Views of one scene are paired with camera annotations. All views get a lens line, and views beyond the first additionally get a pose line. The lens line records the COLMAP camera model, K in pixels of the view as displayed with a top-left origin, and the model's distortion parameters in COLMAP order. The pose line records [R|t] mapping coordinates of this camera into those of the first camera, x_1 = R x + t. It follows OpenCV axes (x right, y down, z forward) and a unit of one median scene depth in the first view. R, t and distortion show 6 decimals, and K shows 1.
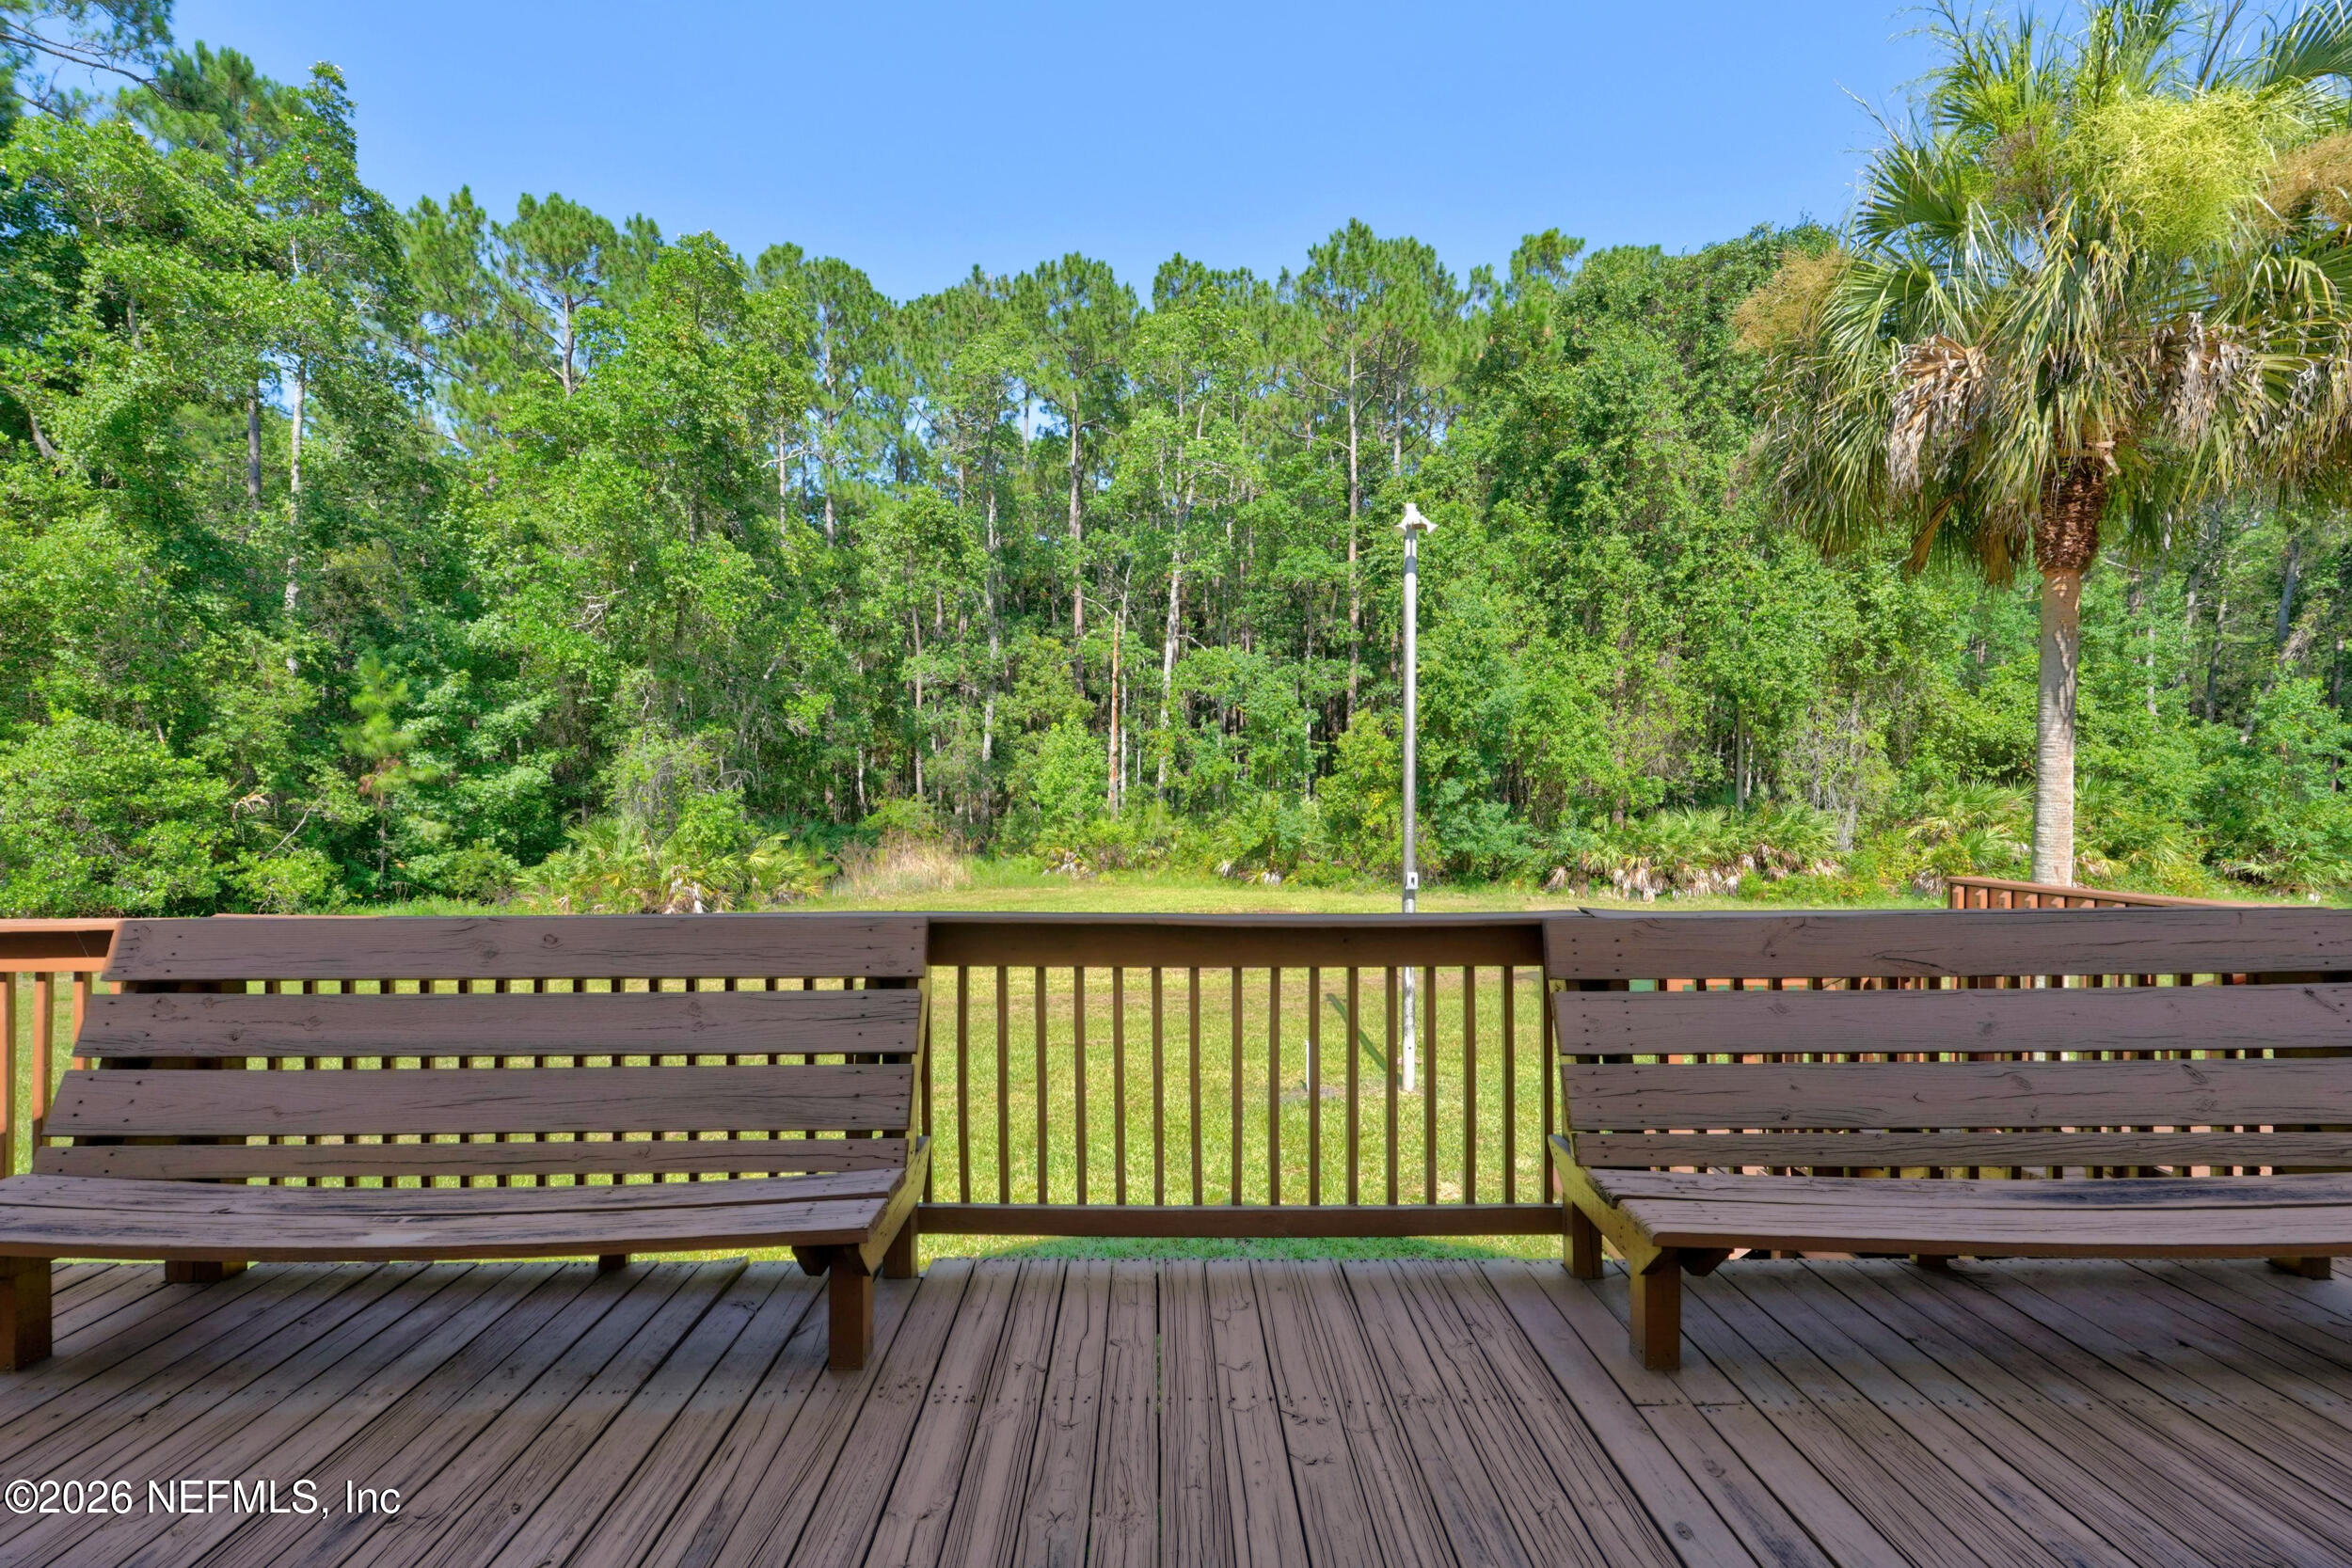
lens RADIAL K [[1007.8, 0, 1191.7], [0, 1007.8, 809.2], [0, 0, 1]] dist [-0.014897, -0.001584]
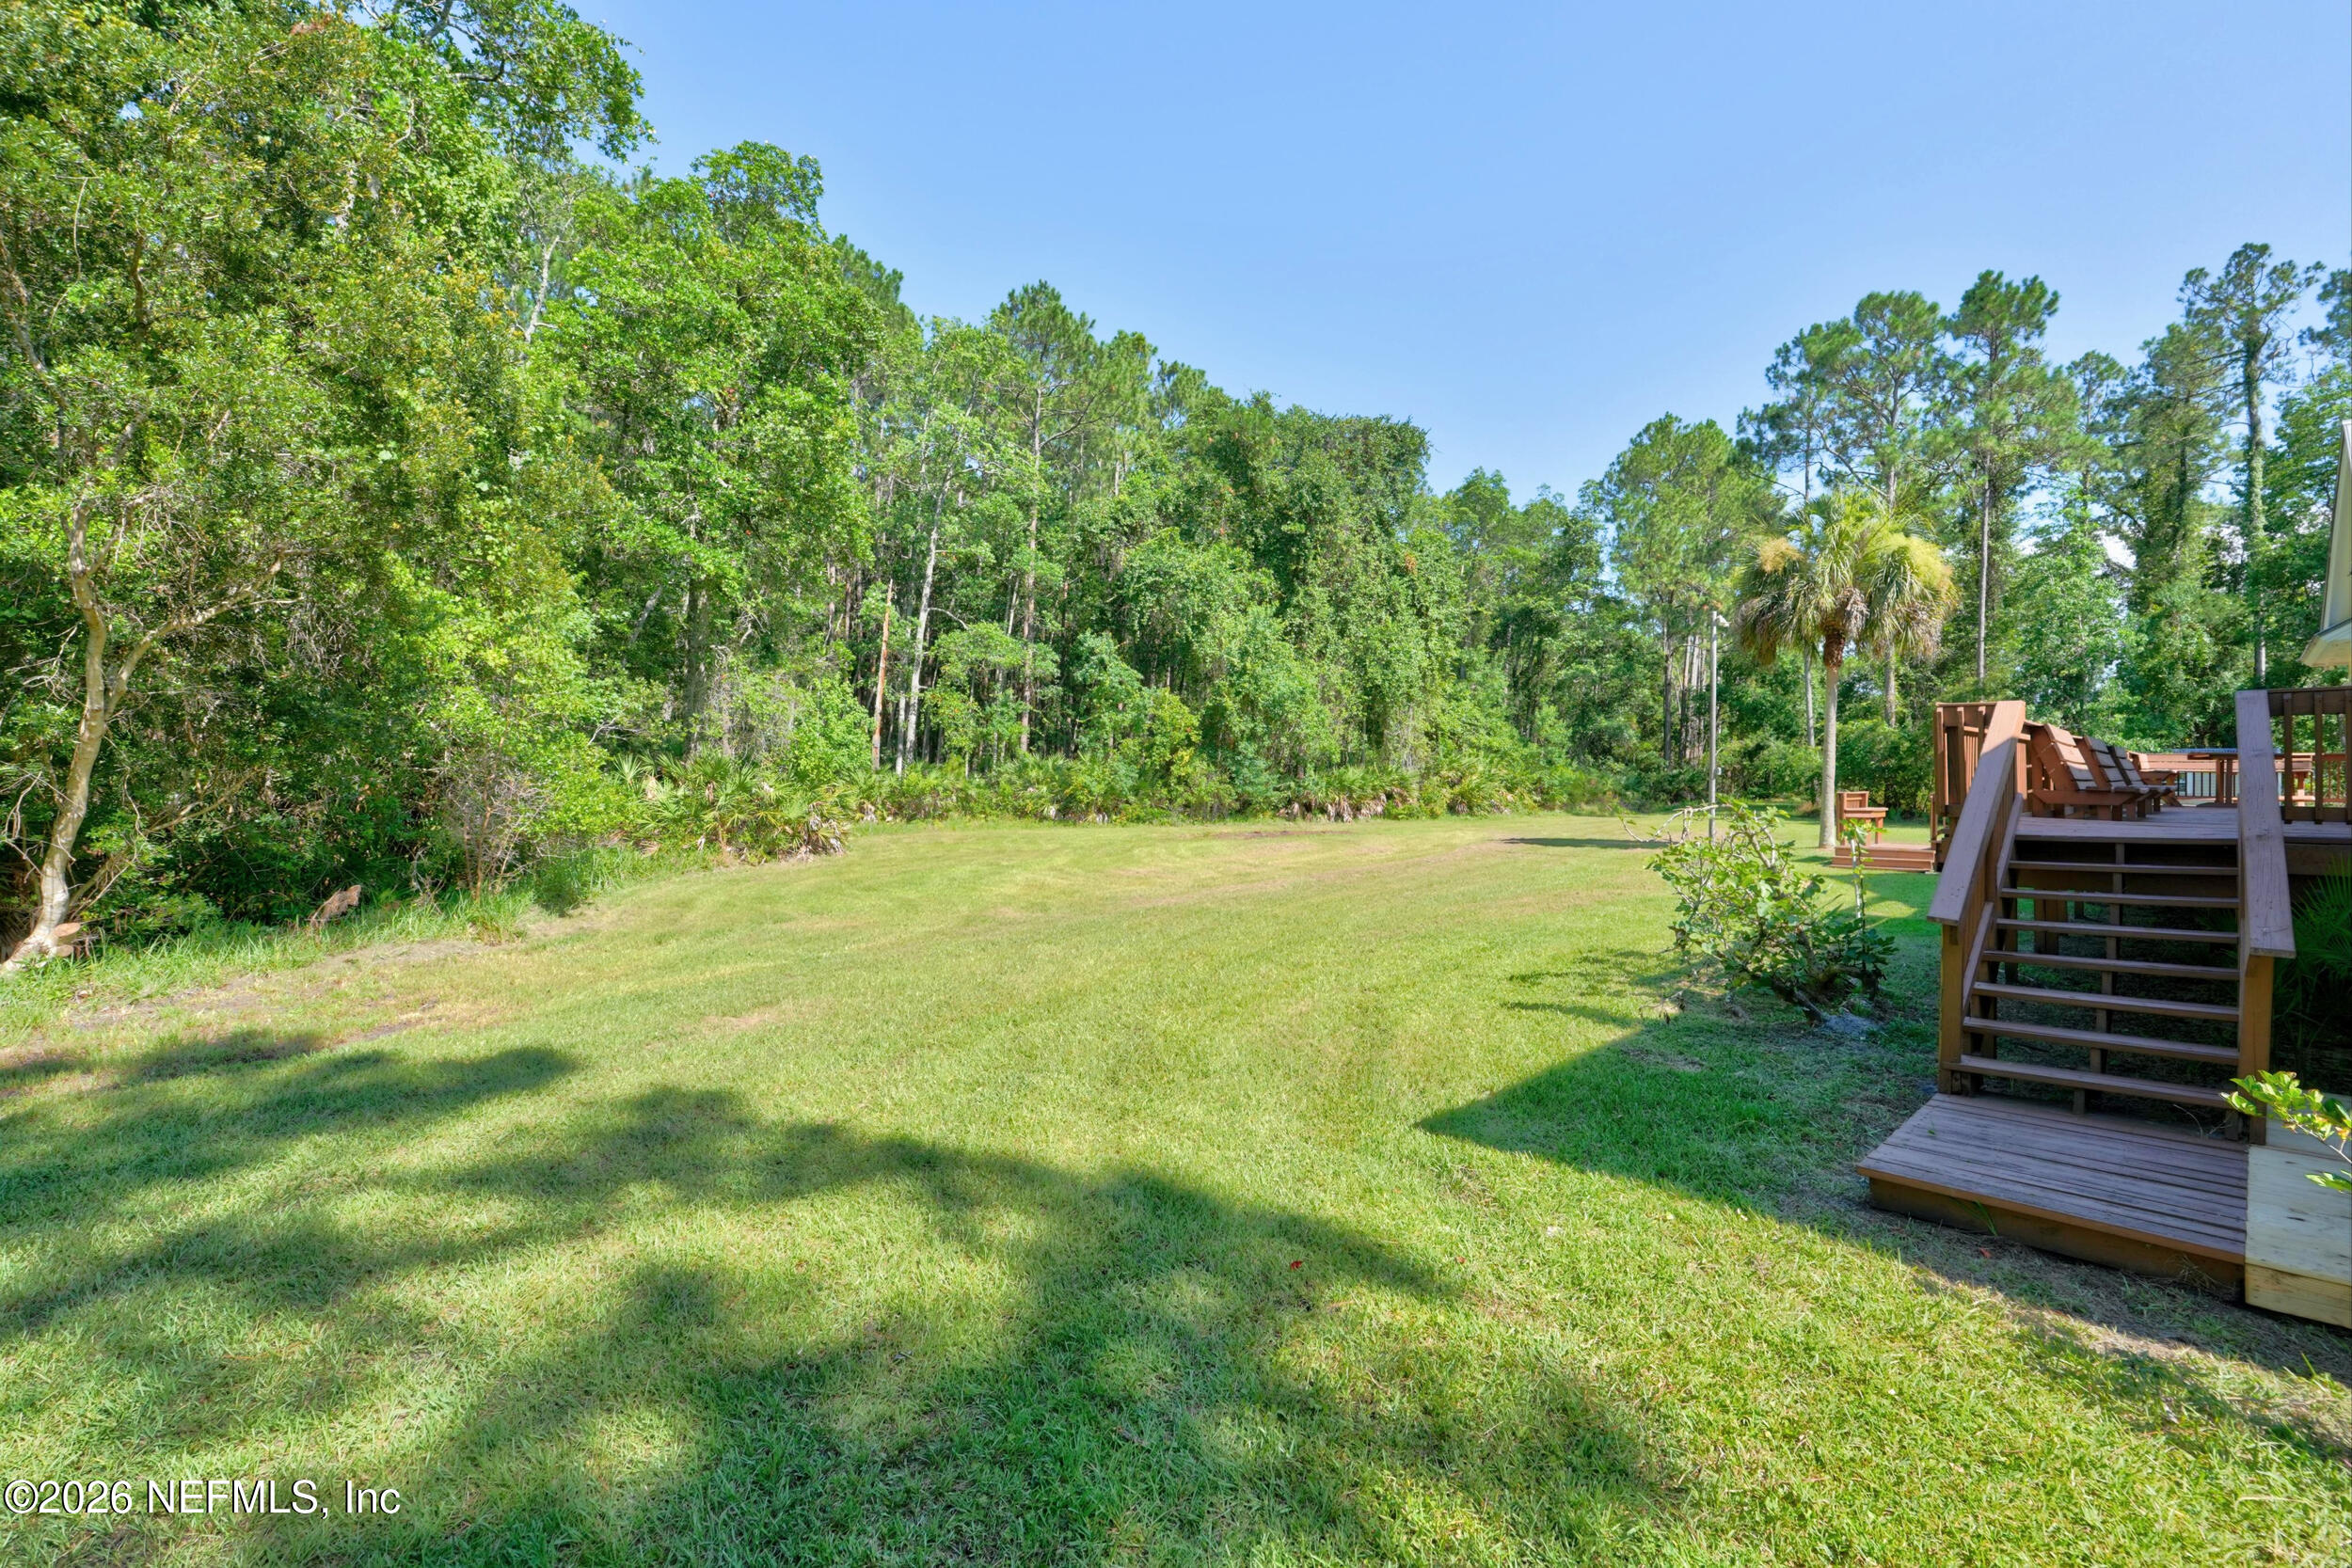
lens RADIAL K [[1007.8, 0, 1160.2], [0, 1007.8, 780.0], [0, 0, 1]] dist [-0.014897, -0.001584]
pose [[0.715099, 0.007214, 0.698986, -0.853099], [0.006214, 0.999842, -0.016677, 0.049280], [-0.698996, 0.016269, 0.714941, 0.070025]]
